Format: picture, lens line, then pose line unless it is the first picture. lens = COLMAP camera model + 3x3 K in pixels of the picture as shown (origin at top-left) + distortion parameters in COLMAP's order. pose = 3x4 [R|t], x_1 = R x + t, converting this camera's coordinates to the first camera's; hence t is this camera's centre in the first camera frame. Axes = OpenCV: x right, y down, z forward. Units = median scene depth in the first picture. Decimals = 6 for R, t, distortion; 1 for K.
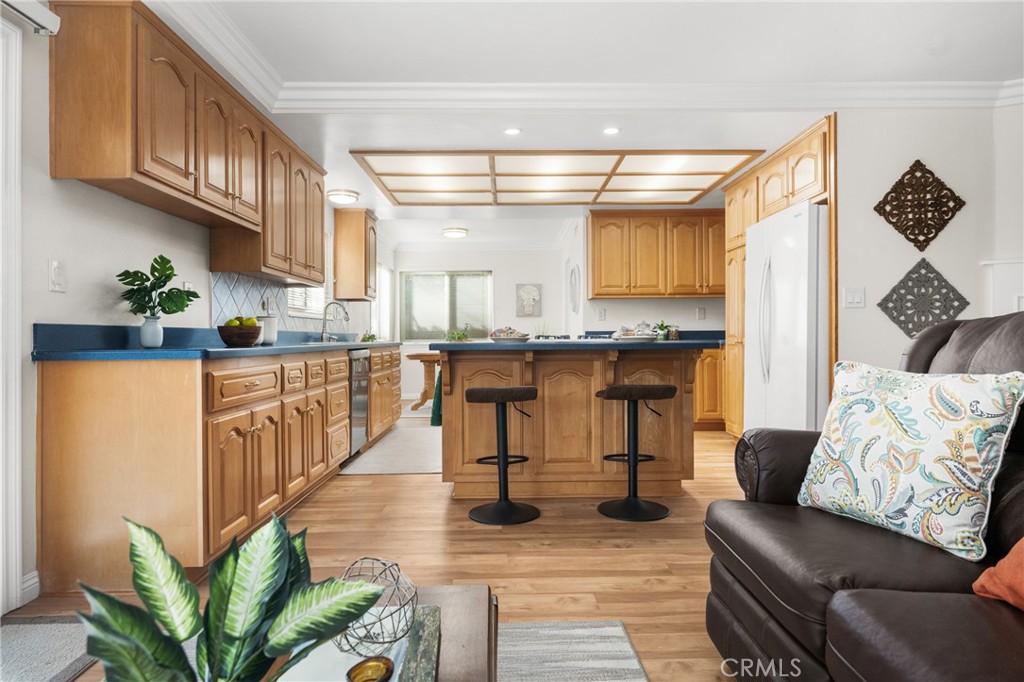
lens RADIAL K [[569.7, 0, 512.0], [0, 569.7, 341.0], [0, 0, 1]] dist [0.000302, 0.000299]
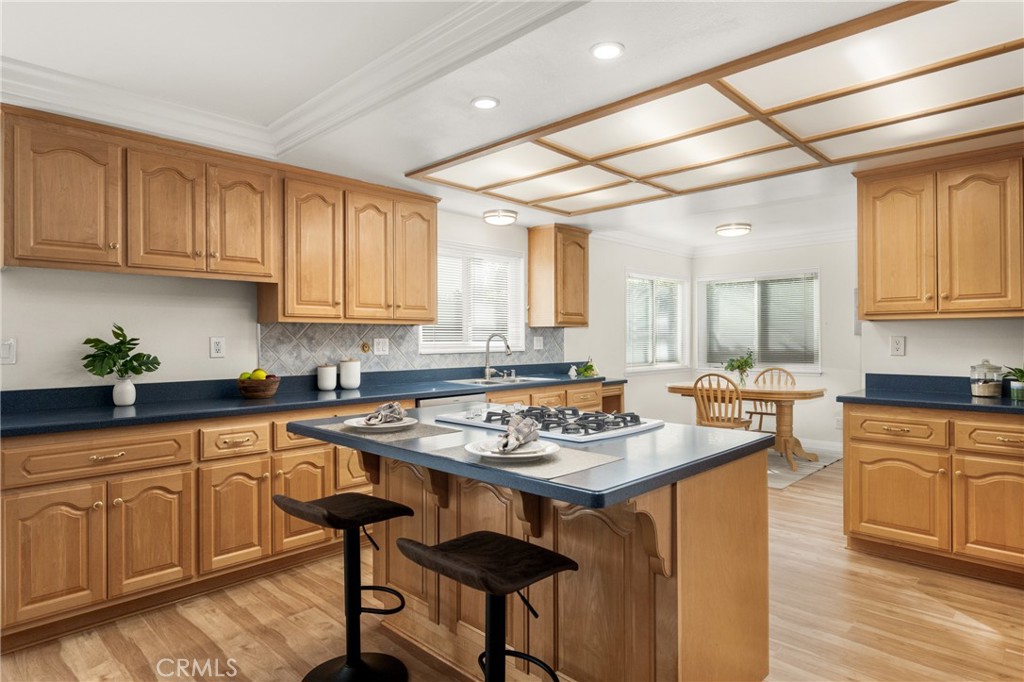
lens RADIAL K [[569.7, 0, 512.0], [0, 569.7, 341.0], [0, 0, 1]] dist [0.000302, 0.000299]
pose [[0.710526, 0.006011, -0.703645, 0.540248], [-0.006509, 0.999977, 0.001970, -0.095188], [0.703641, 0.003180, 0.710549, 0.590917]]
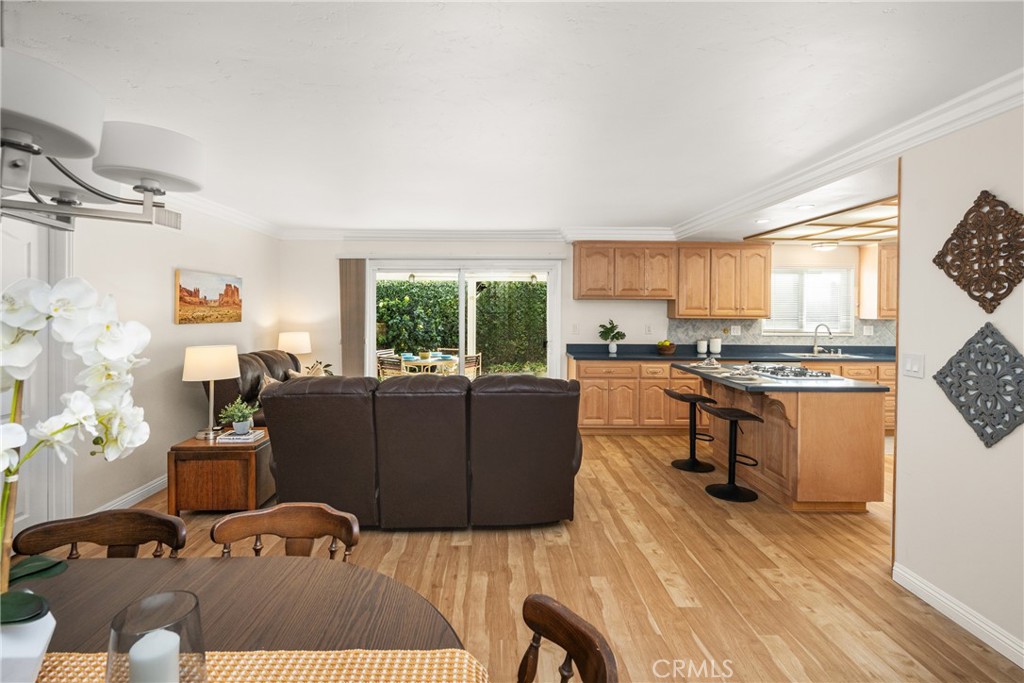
lens RADIAL K [[498.4, 0, 508.7], [0, 498.4, 308.9], [0, 0, 1]] dist [0.001928, 0.000384]
pose [[0.019319, 0.004488, -0.999803, 1.351443], [-0.016322, 0.999858, 0.004173, -0.155566], [0.999680, 0.016238, 0.019390, 0.367405]]
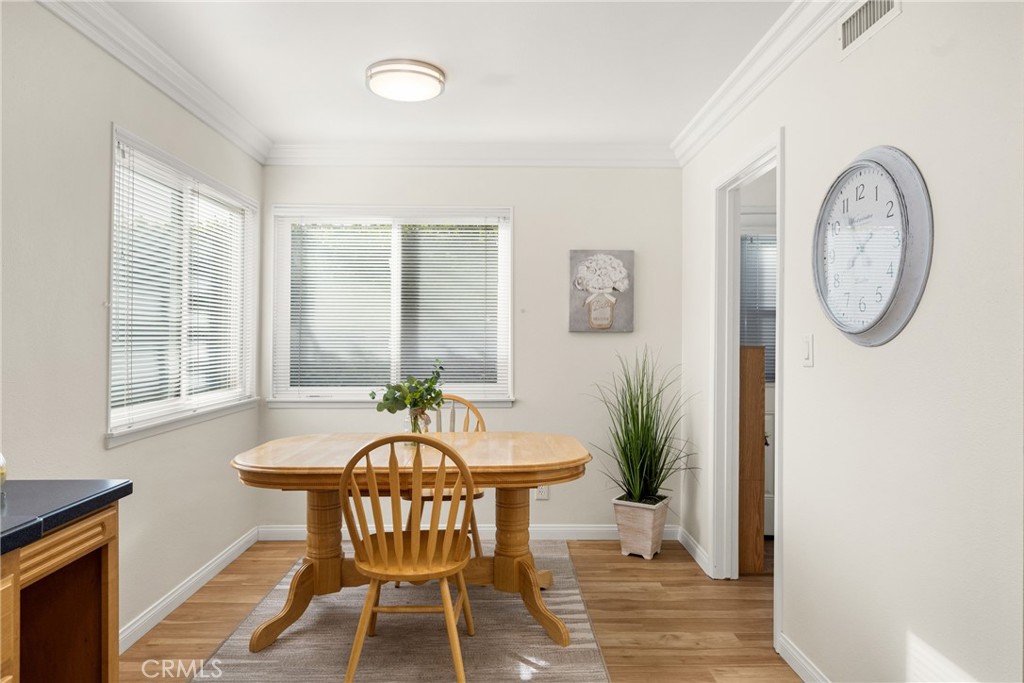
lens RADIAL K [[662.5, 0, 512.0], [0, 662.5, 341.5], [0, 0, 1]] dist [0.004485, 0.000745]
pose [[0.999963, 0.008520, 0.001059, -0.092163], [-0.008520, 0.999964, 0.000208, -0.099353], [-0.001057, -0.000217, 0.999999, 1.483170]]
